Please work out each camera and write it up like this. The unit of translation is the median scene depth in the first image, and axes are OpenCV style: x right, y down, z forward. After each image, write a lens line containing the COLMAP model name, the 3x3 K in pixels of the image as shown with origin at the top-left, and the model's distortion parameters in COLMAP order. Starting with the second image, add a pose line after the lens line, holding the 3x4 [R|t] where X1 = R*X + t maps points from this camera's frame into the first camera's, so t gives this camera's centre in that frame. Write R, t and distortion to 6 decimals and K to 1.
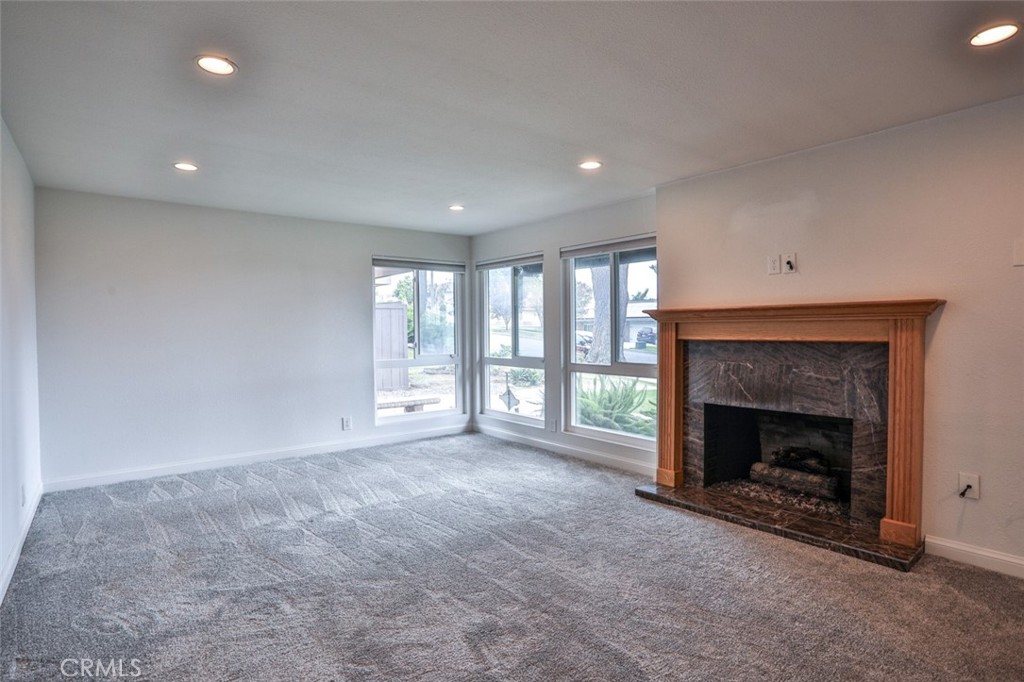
lens RADIAL K [[519.6, 0, 512.3], [0, 519.6, 343.3], [0, 0, 1]] dist [-0.028688, -0.000648]
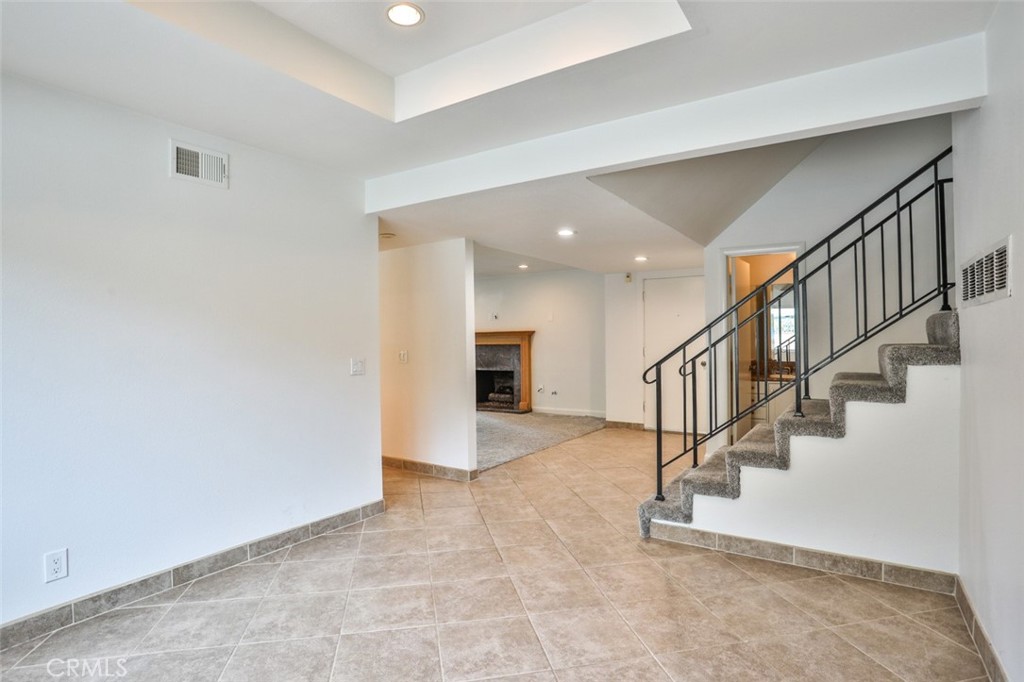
lens RADIAL K [[519.6, 0, 513.0], [0, 519.6, 336.3], [0, 0, 1]] dist [-0.028688, -0.000648]
pose [[0.948406, -0.006896, 0.316983, -0.271358], [0.014412, 0.999668, -0.021375, 0.013481], [-0.316730, 0.024840, 0.948190, -1.779499]]
